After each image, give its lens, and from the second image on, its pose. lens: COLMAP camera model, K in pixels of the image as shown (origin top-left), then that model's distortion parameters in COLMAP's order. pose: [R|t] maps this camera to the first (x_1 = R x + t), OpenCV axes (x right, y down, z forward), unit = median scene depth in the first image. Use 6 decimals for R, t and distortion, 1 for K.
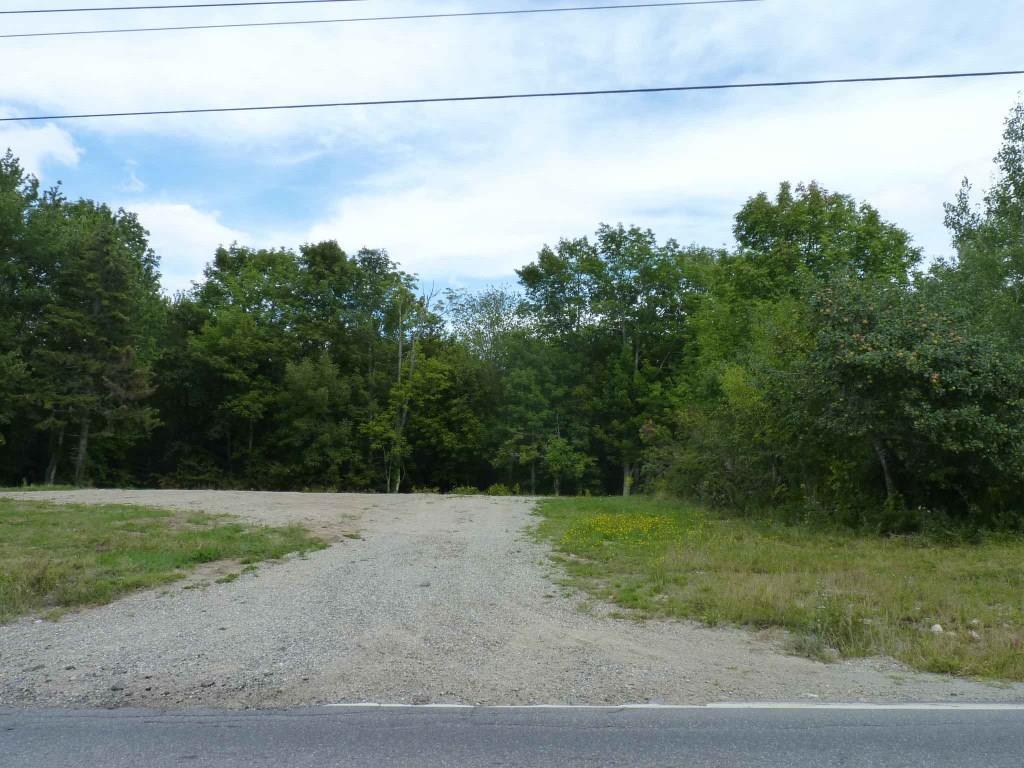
lens RADIAL K [[824.3, 0, 518.9], [0, 824.3, 391.3], [0, 0, 1]] dist [-0.008445, 0.000829]
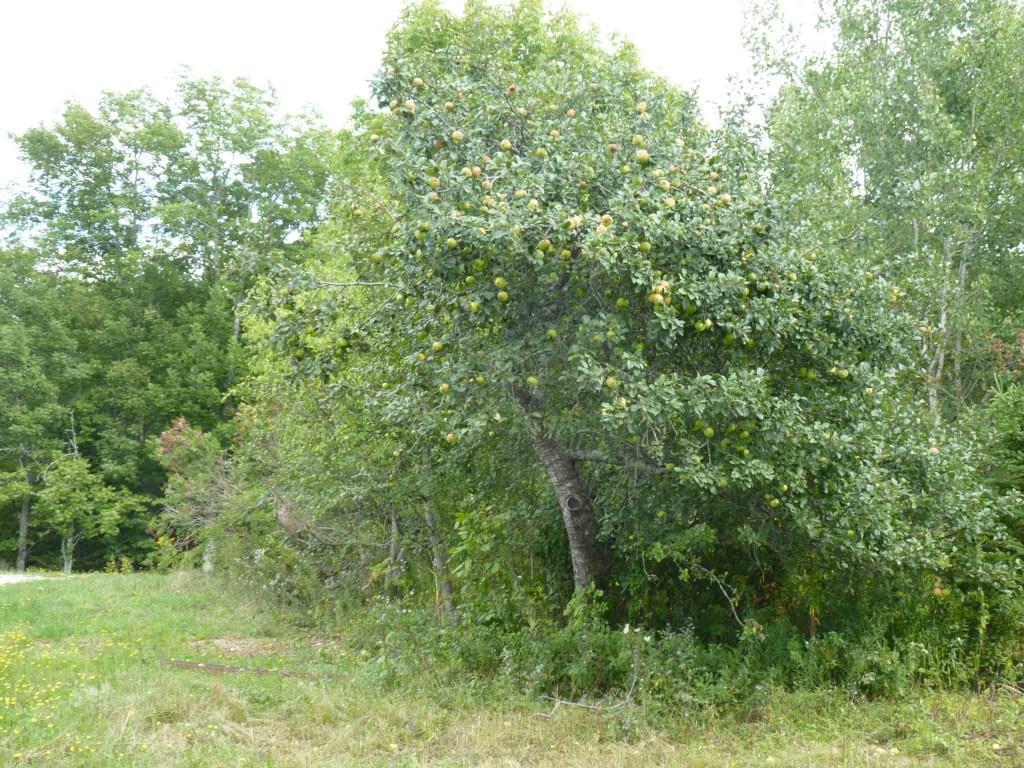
lens RADIAL K [[1340.9, 0, 516.3], [0, 1340.9, 389.9], [0, 0, 1]] dist [0.045699, 0.000000]
pose [[0.955533, 0.036926, 0.292562, 0.064167], [-0.036618, 0.999308, -0.006530, 0.008535], [-0.292600, -0.004474, 0.956224, 0.104873]]
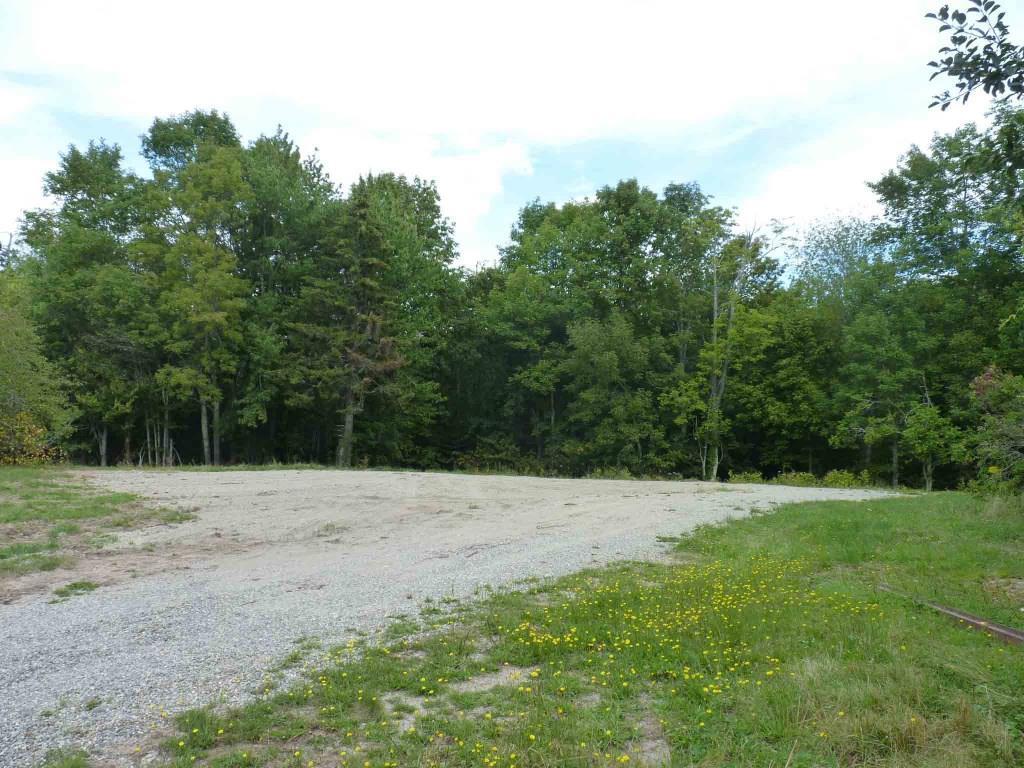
lens RADIAL K [[824.3, 0, 517.1], [0, 824.3, 392.4], [0, 0, 1]] dist [-0.008445, 0.000829]
pose [[0.874280, -0.025653, -0.484744, 0.082454], [0.039627, 0.999041, 0.018601, 0.016753], [0.483803, -0.035471, 0.874458, 0.206007]]
